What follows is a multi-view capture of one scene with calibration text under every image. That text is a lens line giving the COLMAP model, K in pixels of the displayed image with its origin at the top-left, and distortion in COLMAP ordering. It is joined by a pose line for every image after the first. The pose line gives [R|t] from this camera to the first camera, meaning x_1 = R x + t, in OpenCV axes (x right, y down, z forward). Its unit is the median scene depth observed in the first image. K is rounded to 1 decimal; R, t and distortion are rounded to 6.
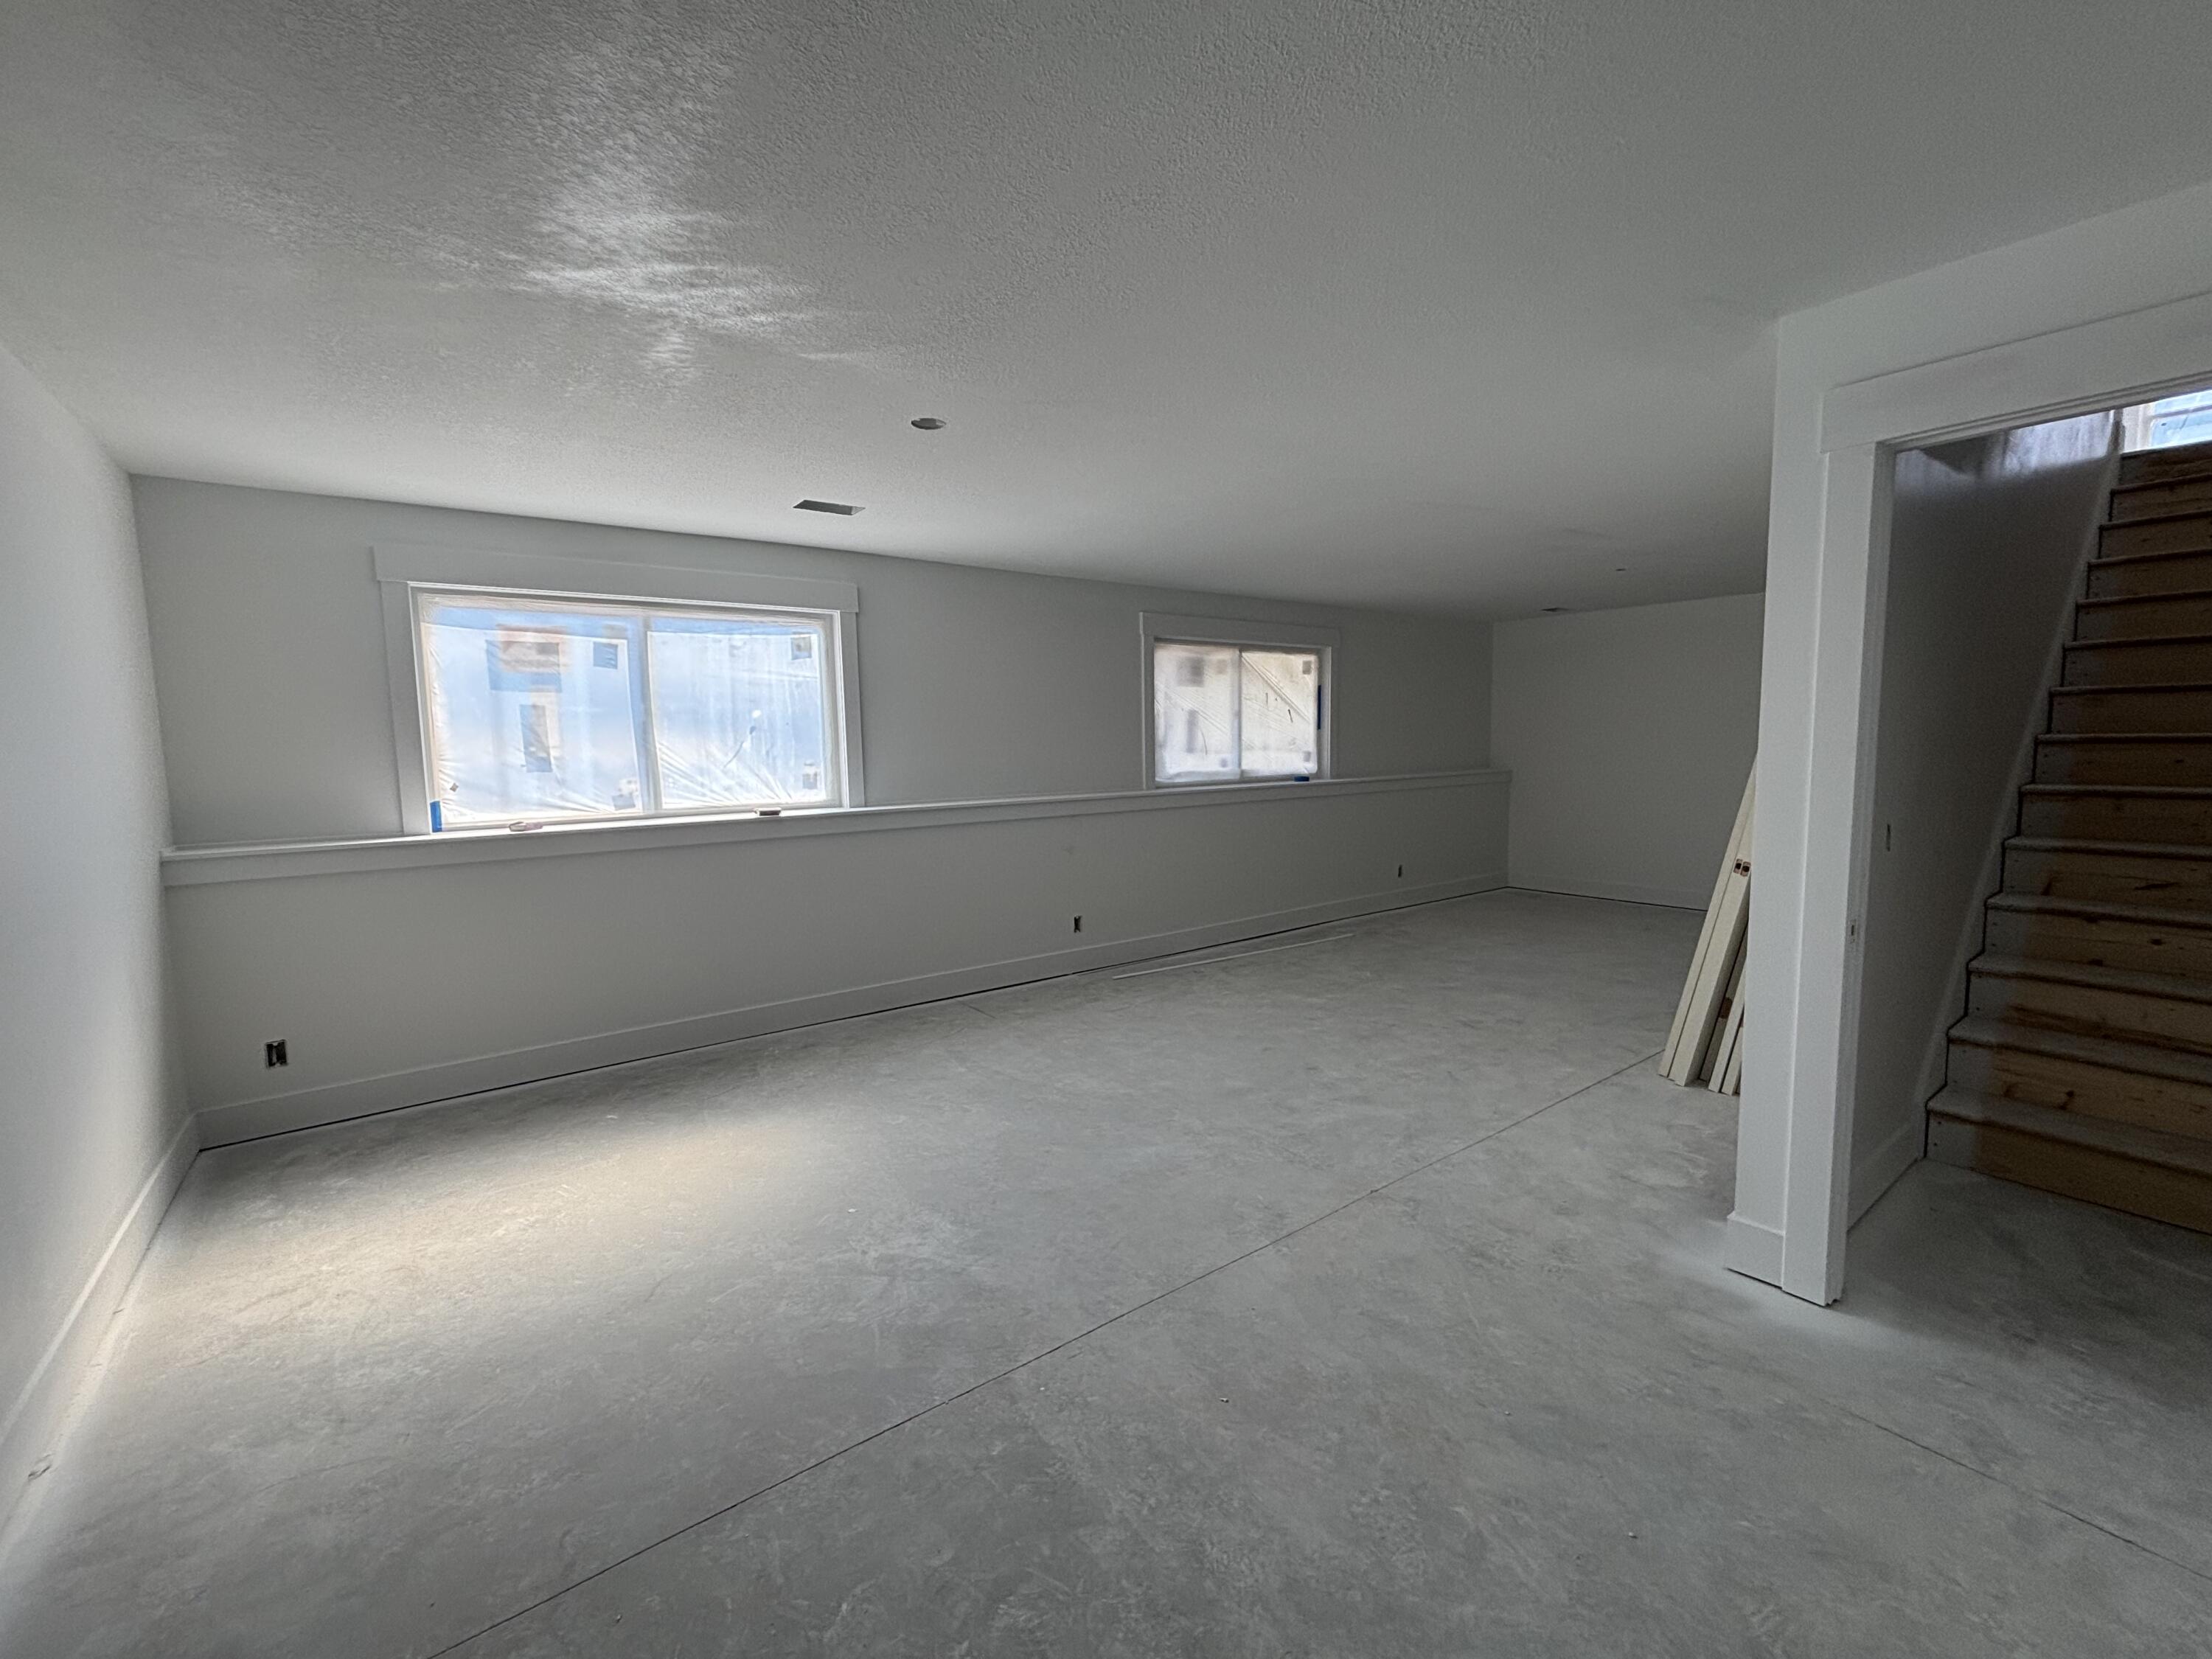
lens RADIAL K [[931.5, 0, 1114.0], [0, 931.5, 824.3], [0, 0, 1]] dist [0.014386, -0.006167]
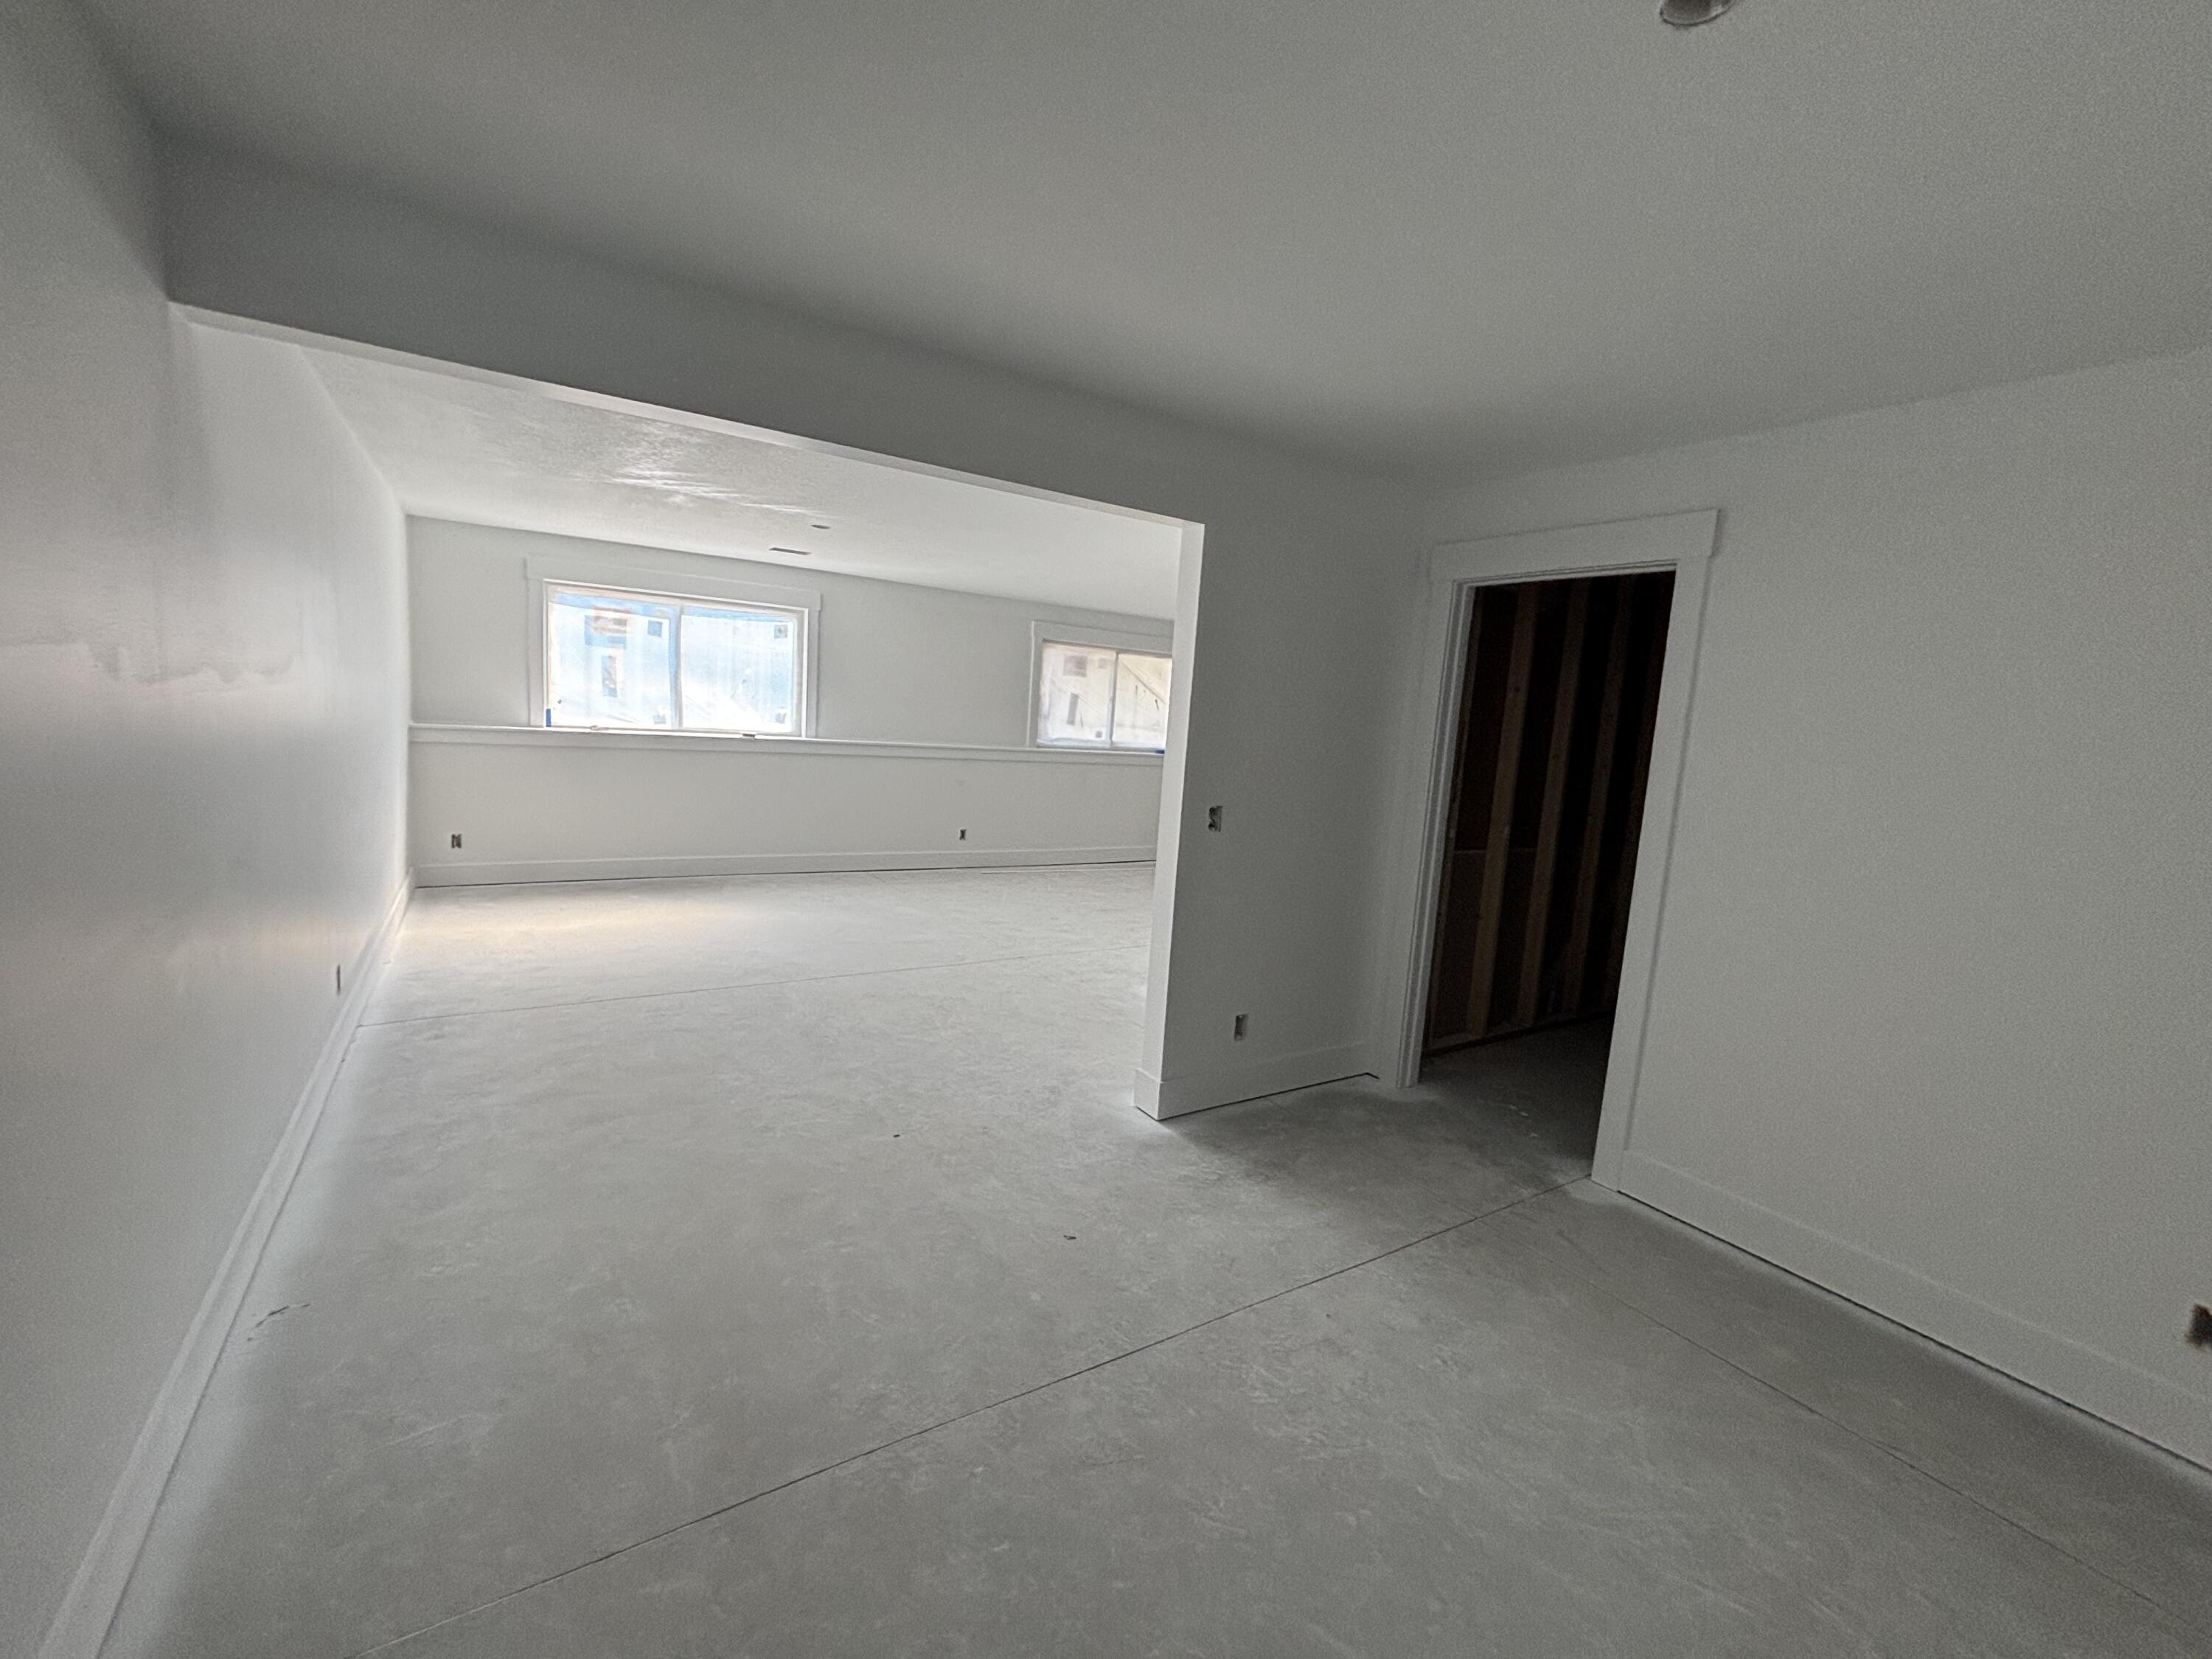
lens RADIAL K [[931.5, 0, 1114.0], [0, 931.5, 824.3], [0, 0, 1]] dist [0.014386, -0.006167]
pose [[0.993856, 0.091987, -0.061545, 0.346151], [-0.090510, 0.995546, 0.026378, 0.038986], [0.063697, -0.020645, 0.997756, -0.524211]]
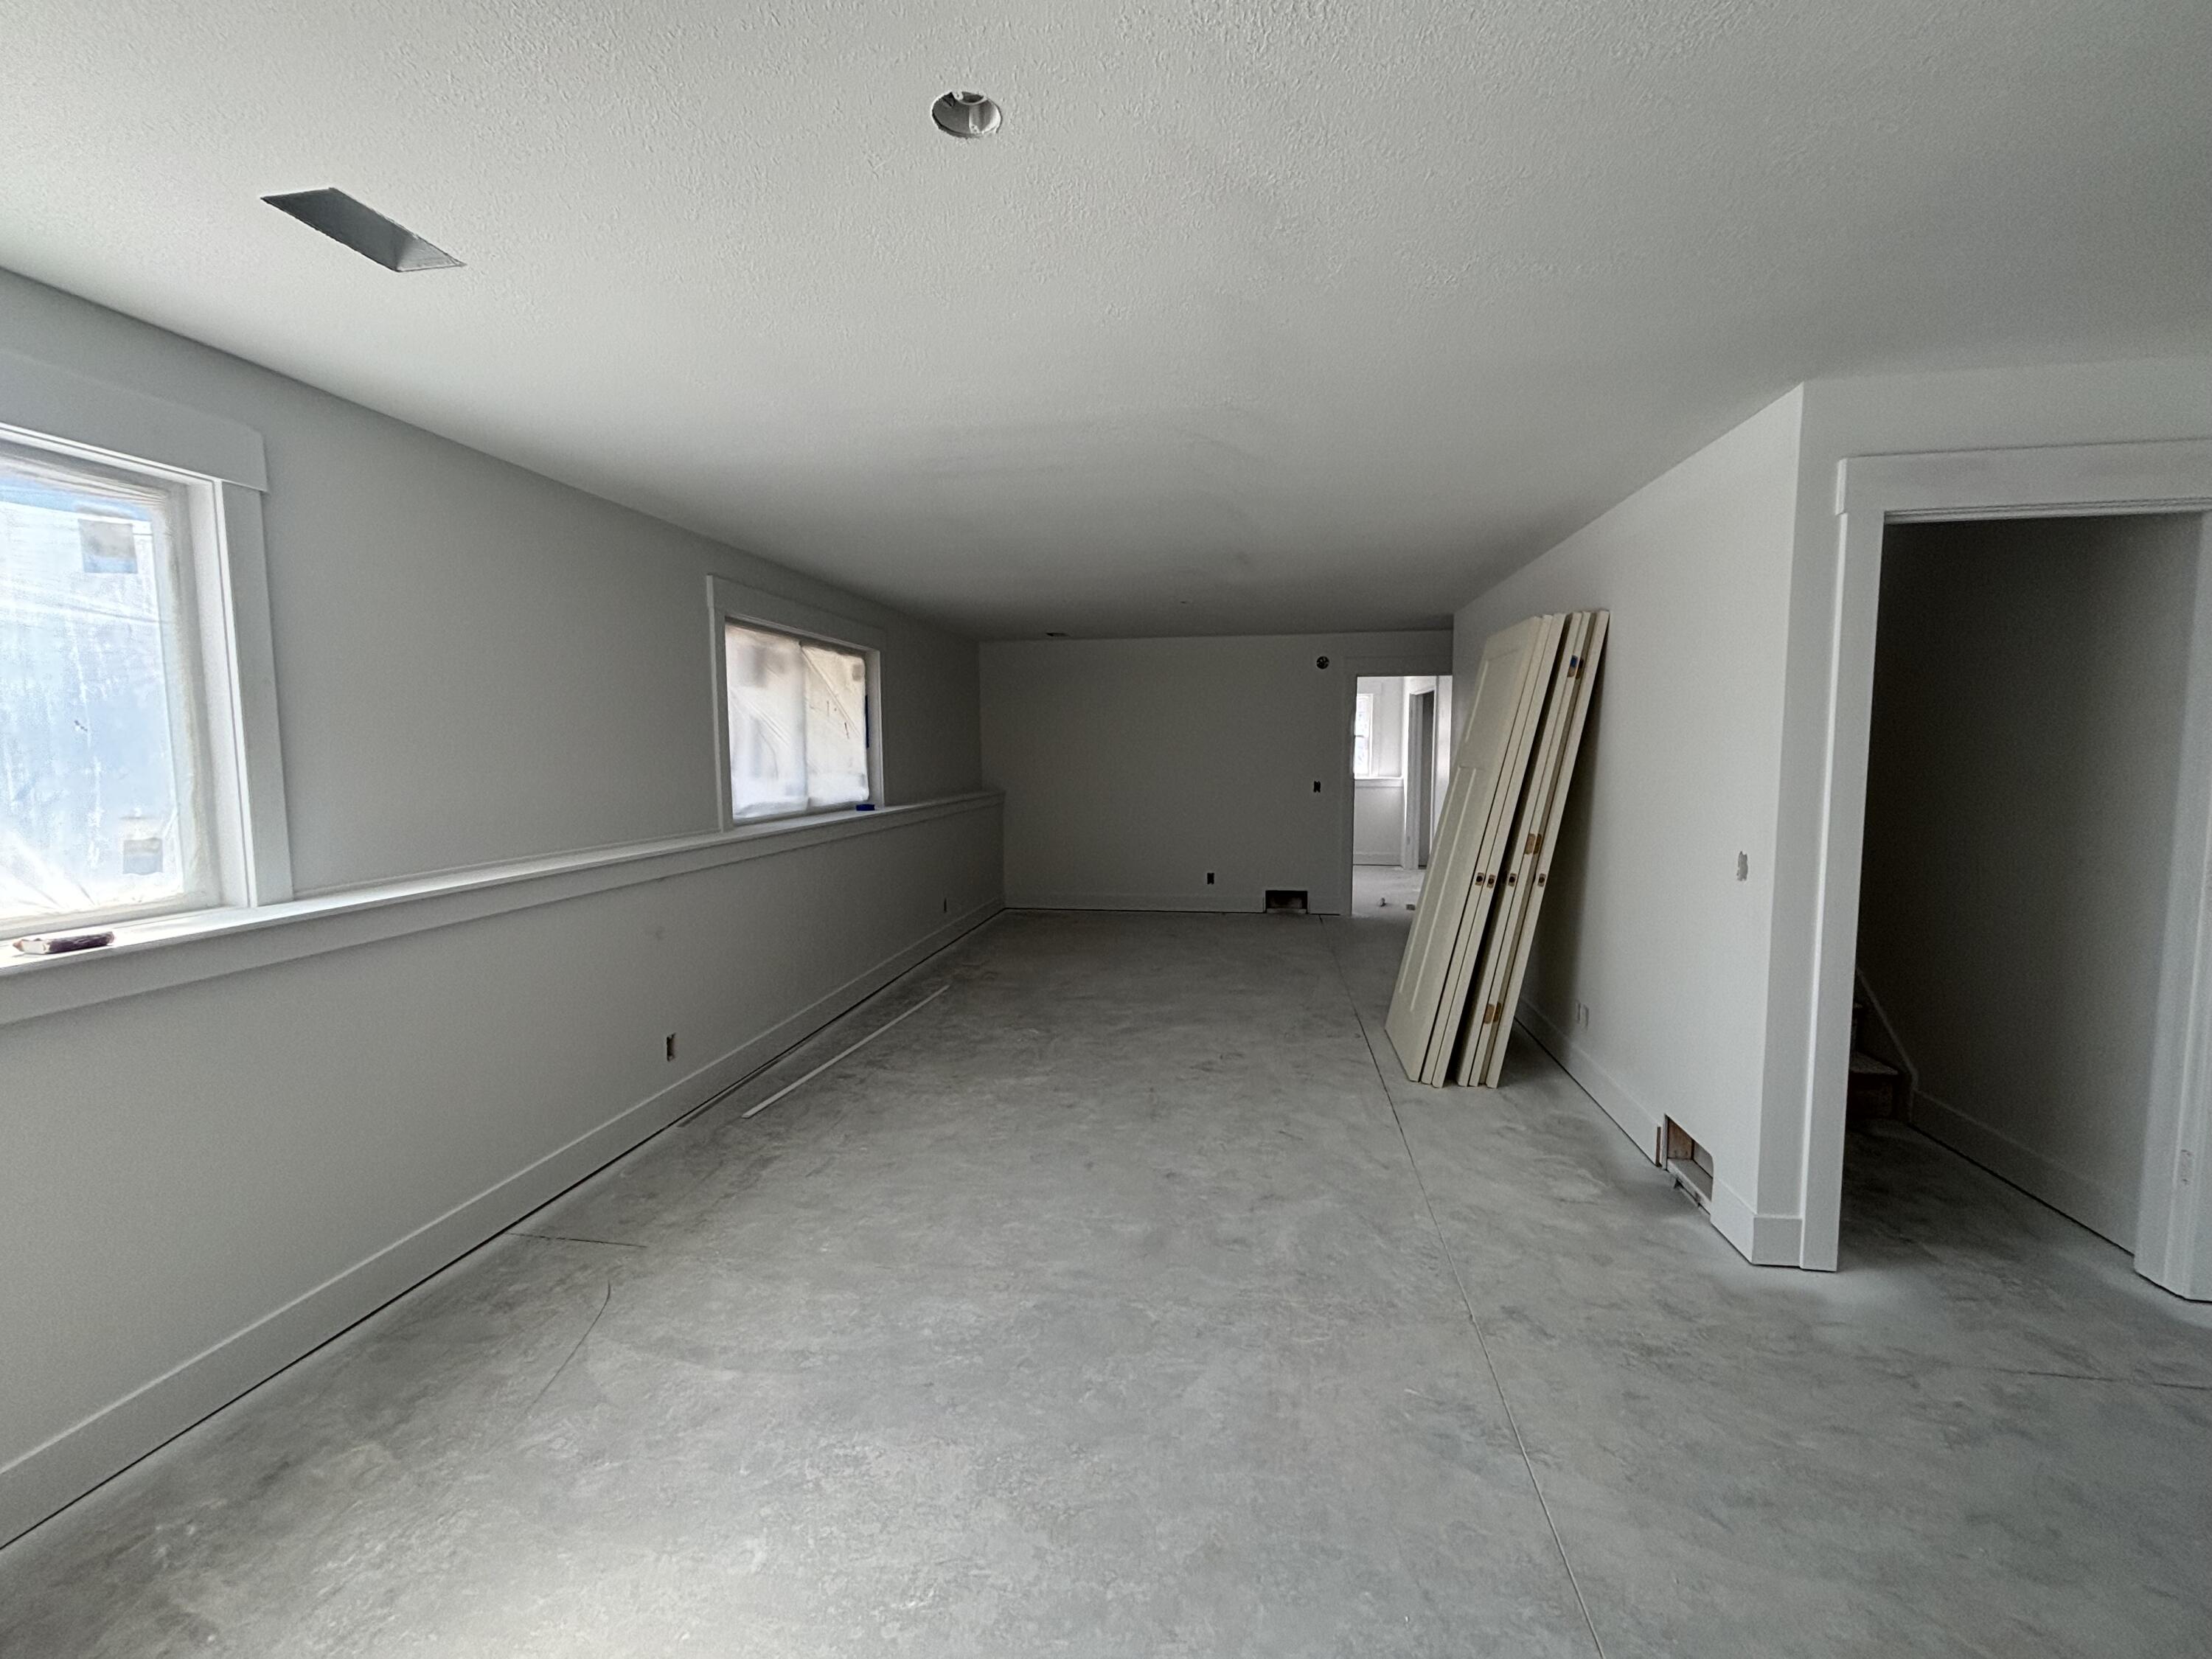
lens RADIAL K [[931.5, 0, 1114.0], [0, 931.5, 824.3], [0, 0, 1]] dist [0.014386, -0.006167]
pose [[0.725166, -0.045755, 0.687053, -0.314295], [0.058643, 0.998268, 0.004585, -0.038389], [-0.686073, 0.036966, 0.726593, 0.389057]]
